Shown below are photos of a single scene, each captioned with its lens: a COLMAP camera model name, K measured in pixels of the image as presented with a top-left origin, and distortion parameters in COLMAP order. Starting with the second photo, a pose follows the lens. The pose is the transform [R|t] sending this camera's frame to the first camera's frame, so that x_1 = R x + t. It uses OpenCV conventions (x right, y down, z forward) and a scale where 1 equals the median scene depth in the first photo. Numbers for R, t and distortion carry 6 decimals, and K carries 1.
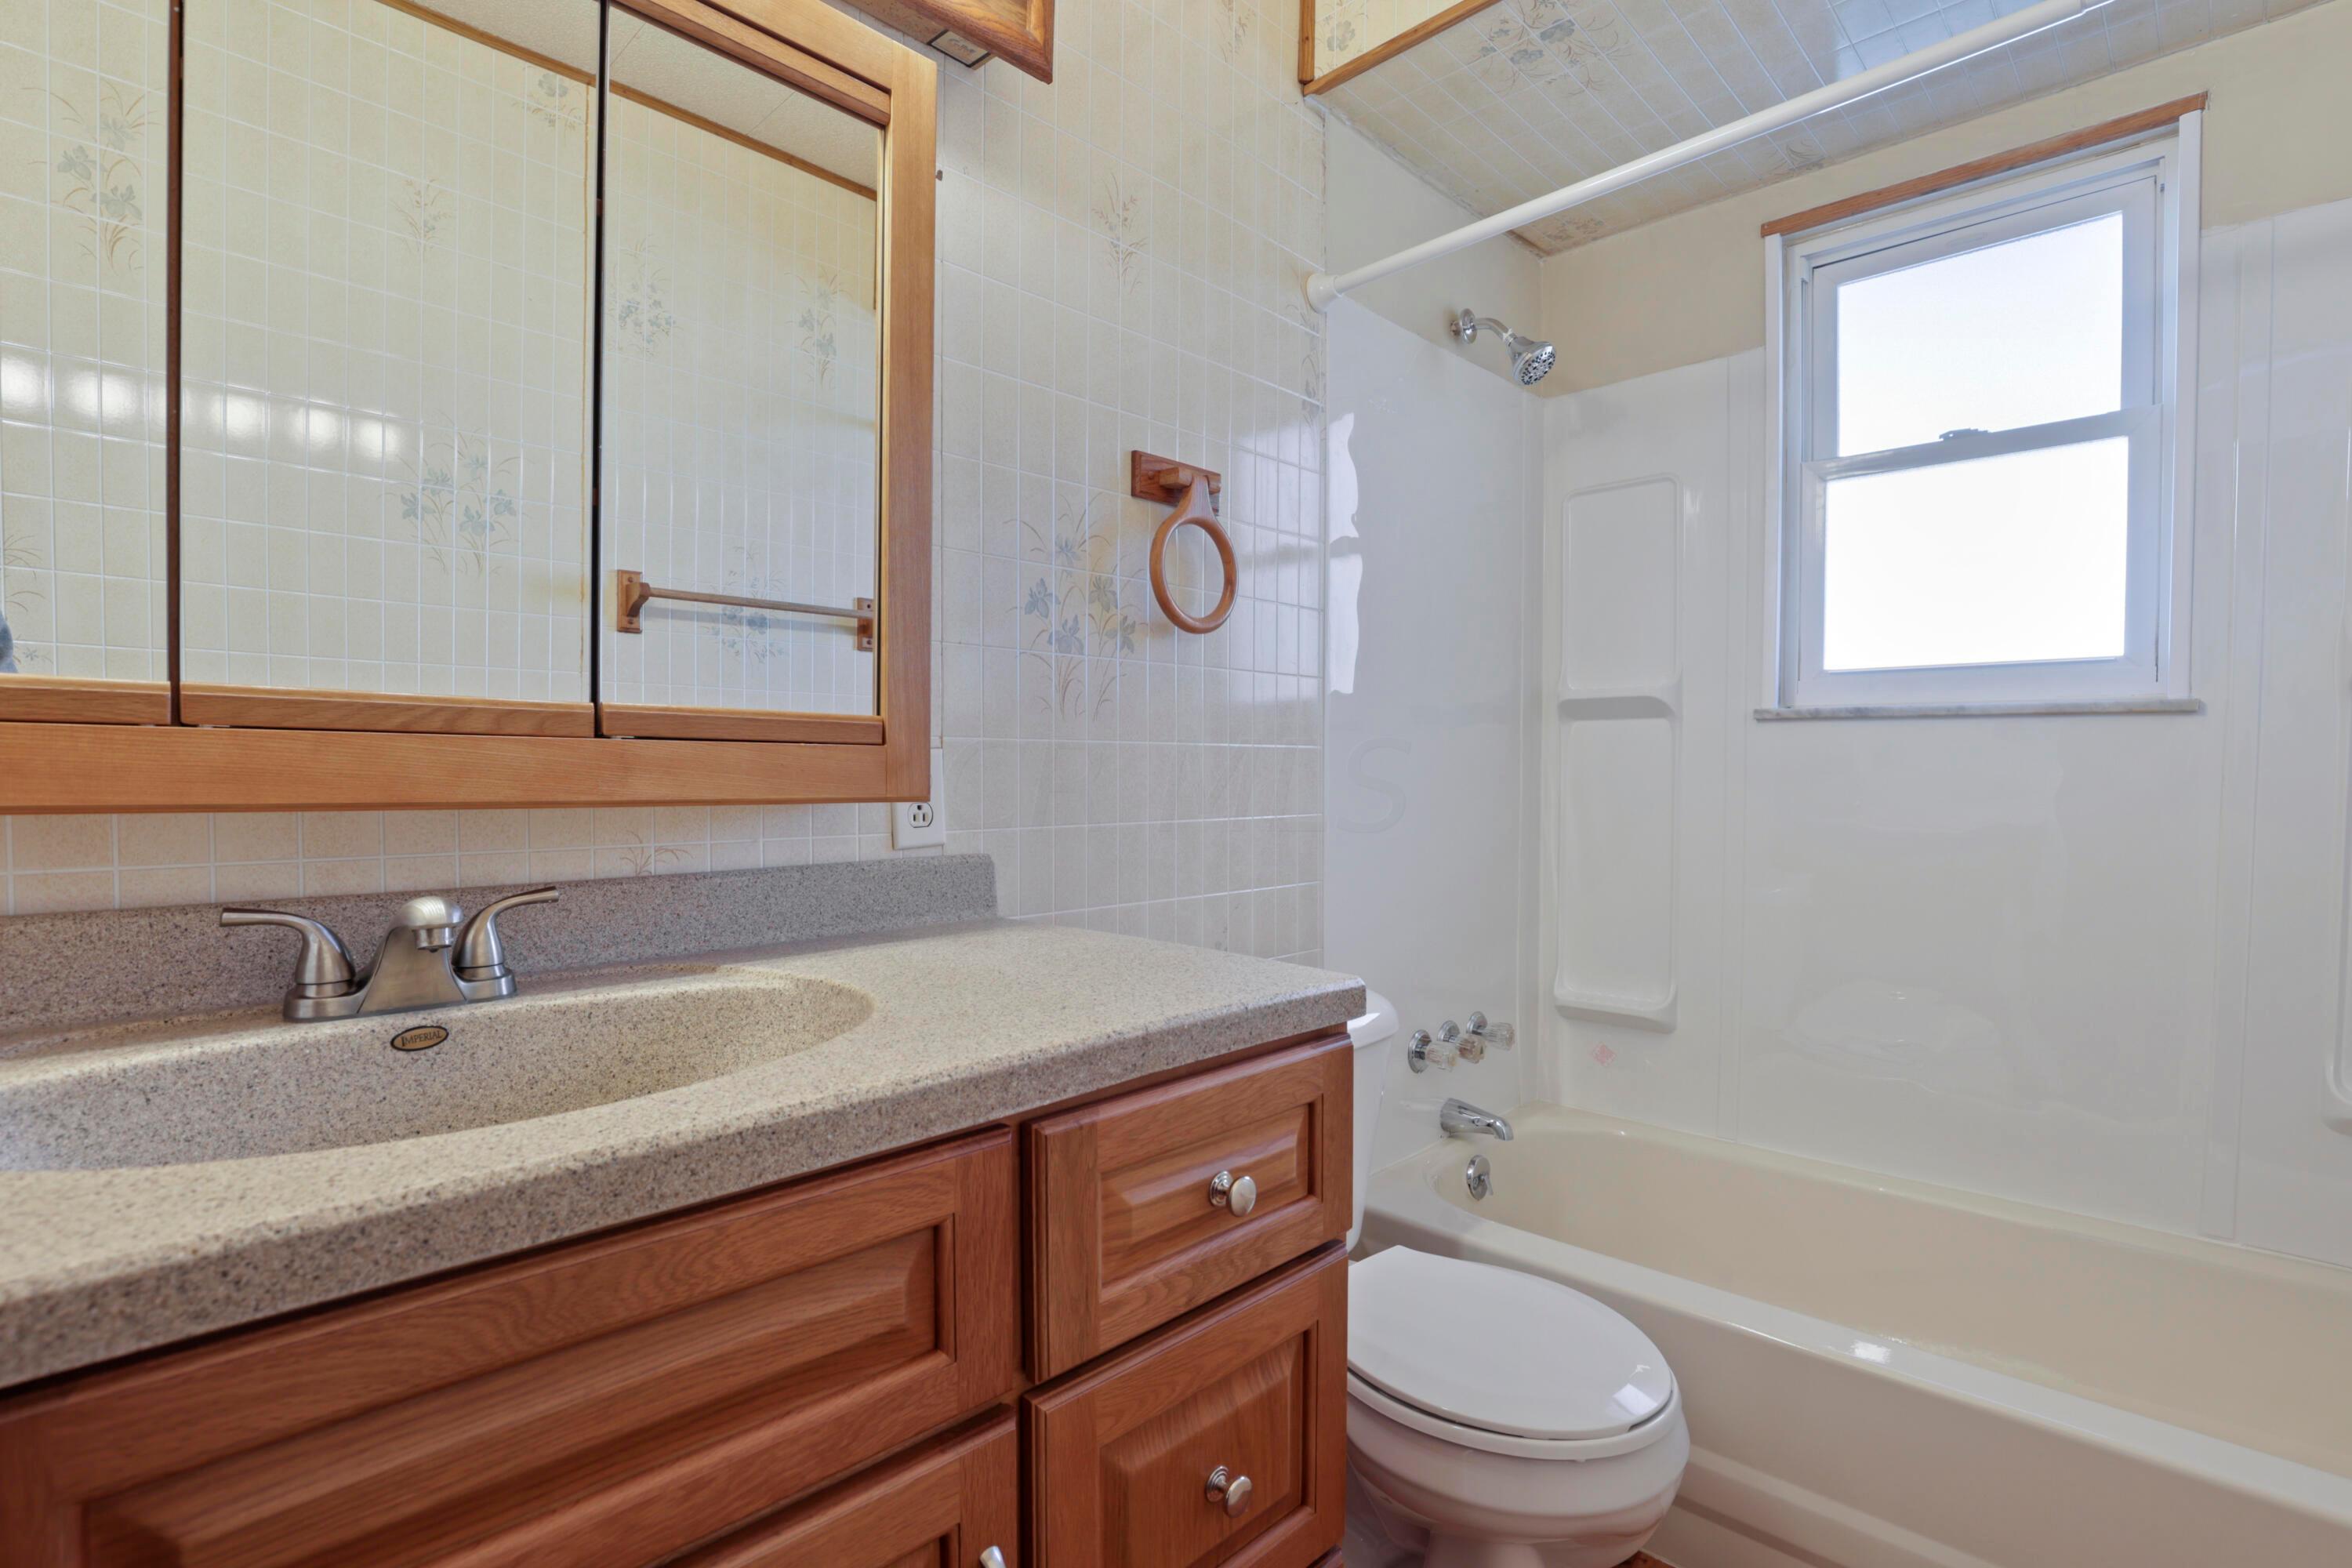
lens RADIAL K [[1119.1, 0, 1185.2], [0, 1119.1, 799.3], [0, 0, 1]] dist [-0.018955, 0.000209]
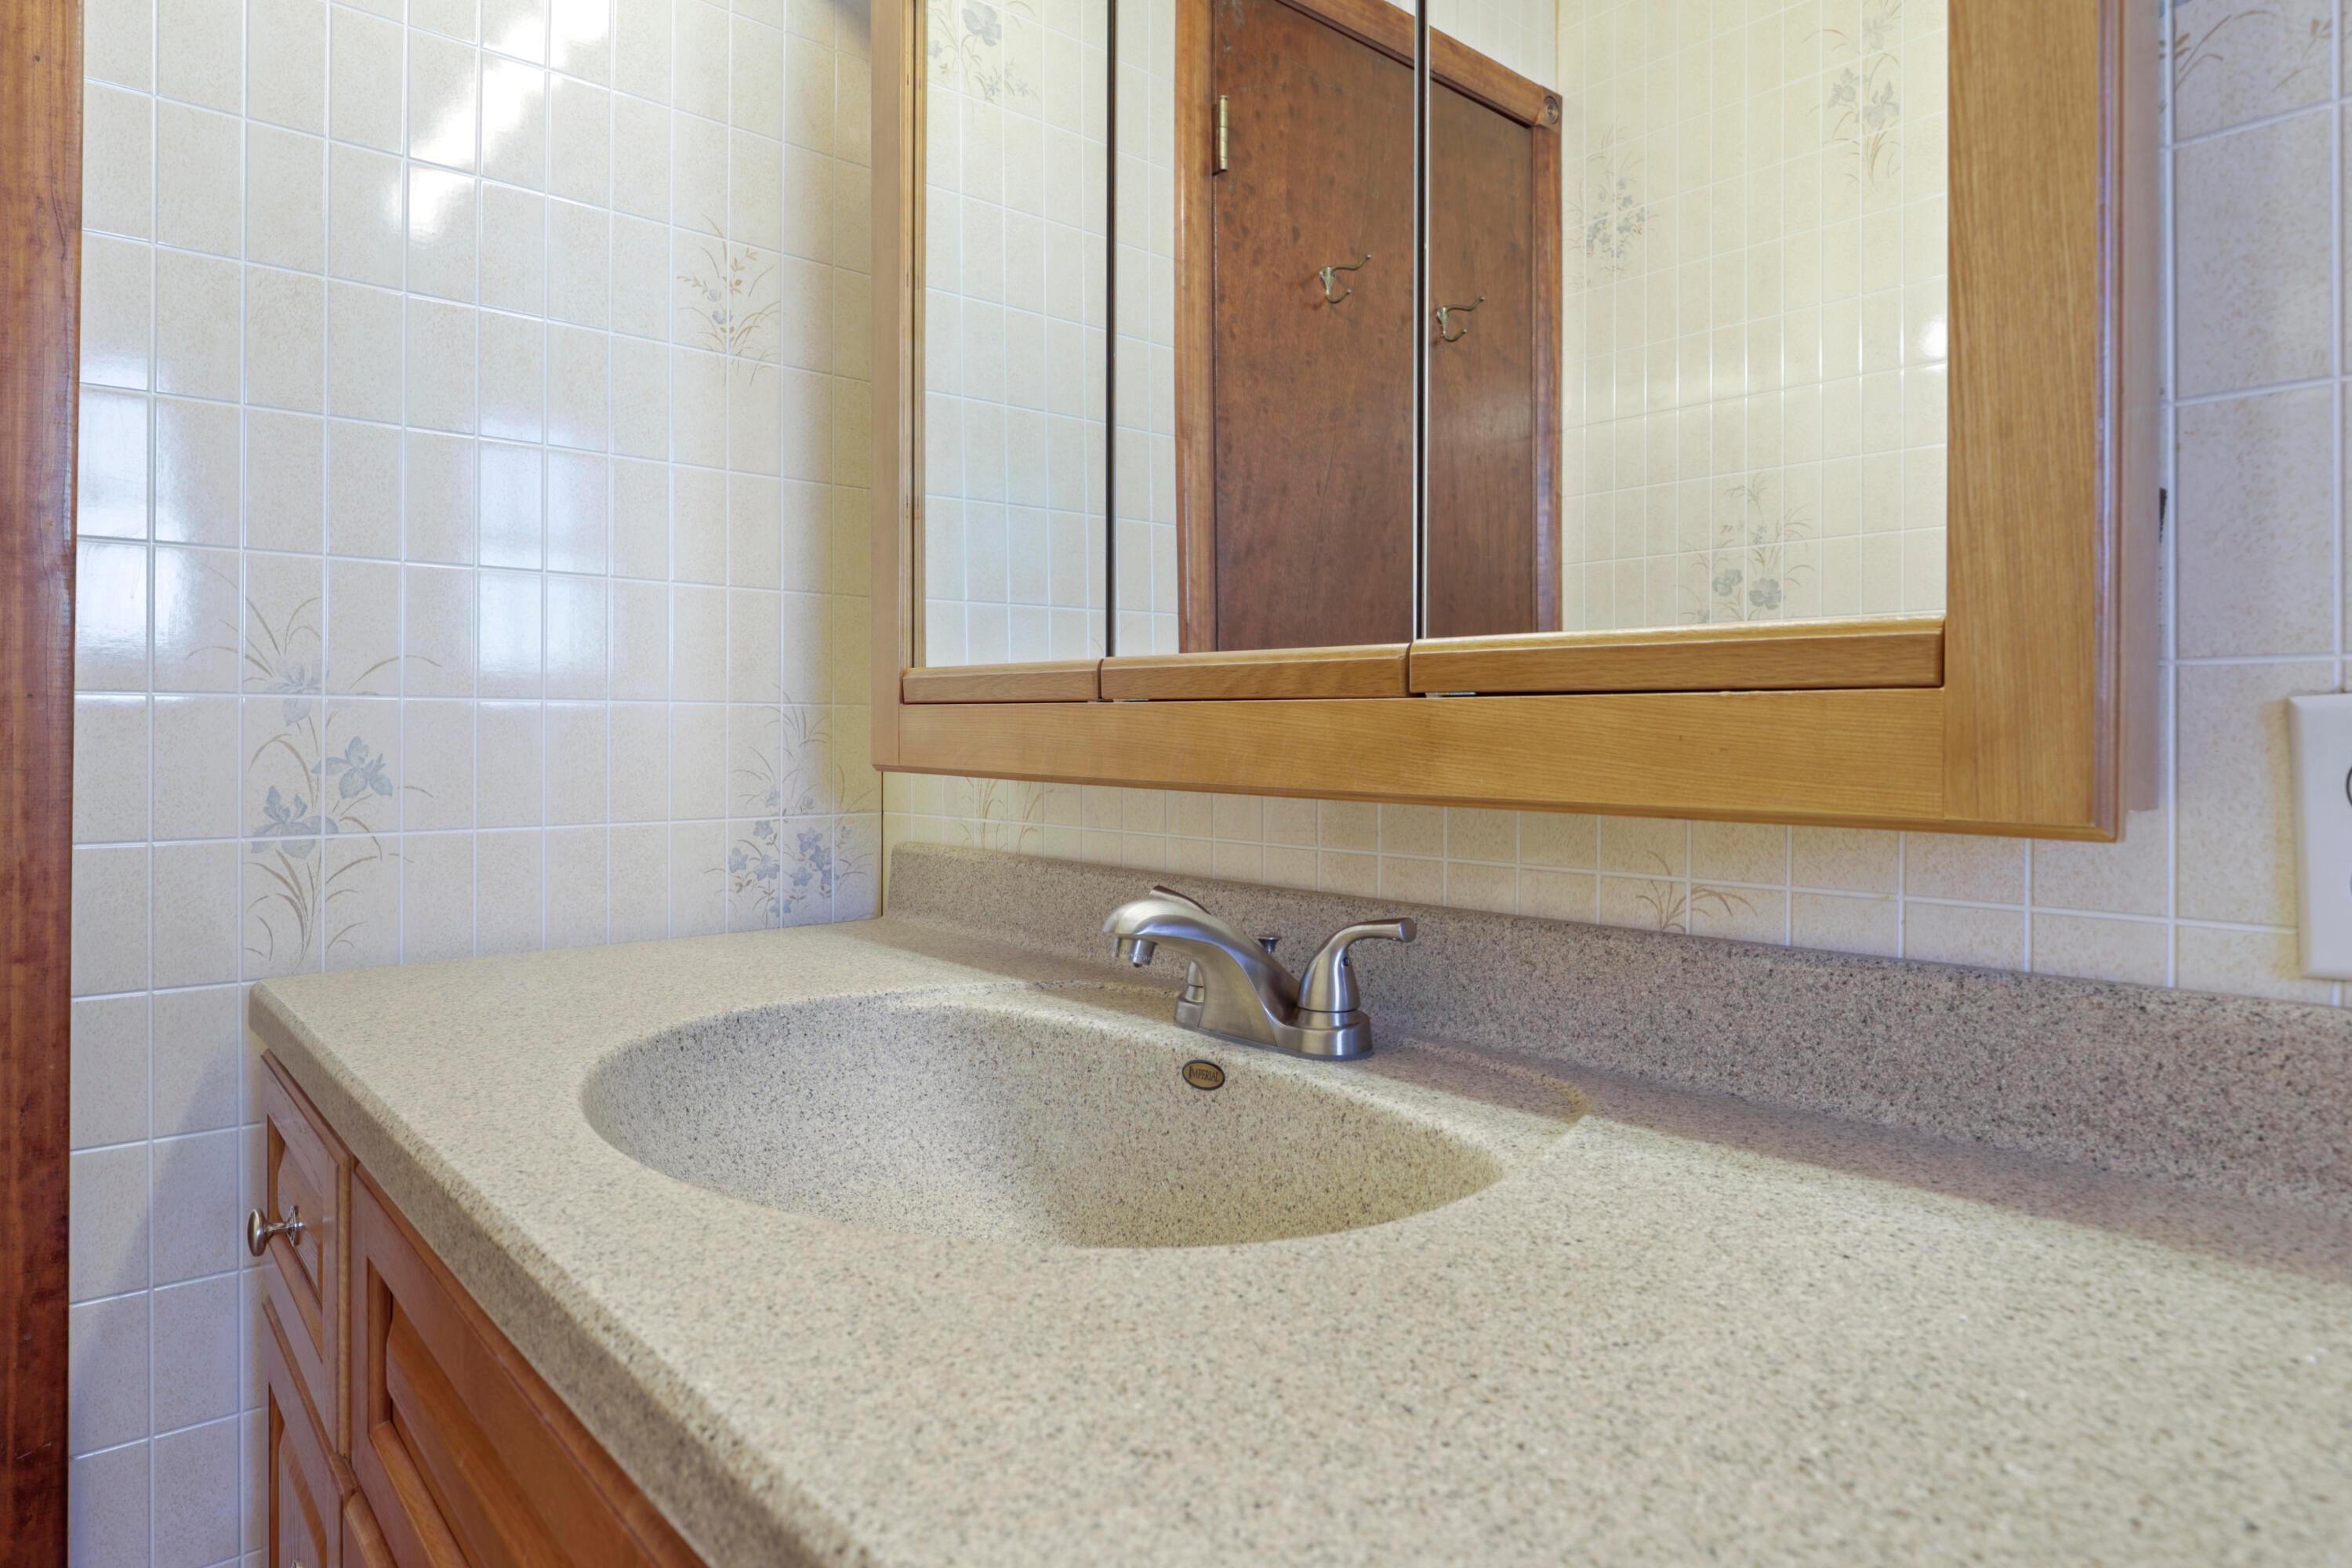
lens RADIAL K [[1346.4, 0, 1175.3], [0, 1346.4, 723.9], [0, 0, 1]] dist [-0.003998, -0.001066]
pose [[-0.096580, -0.016499, -0.995188, 0.226448], [-0.027192, 0.999533, -0.013932, -0.021570], [0.994954, 0.025715, -0.096984, 0.789369]]
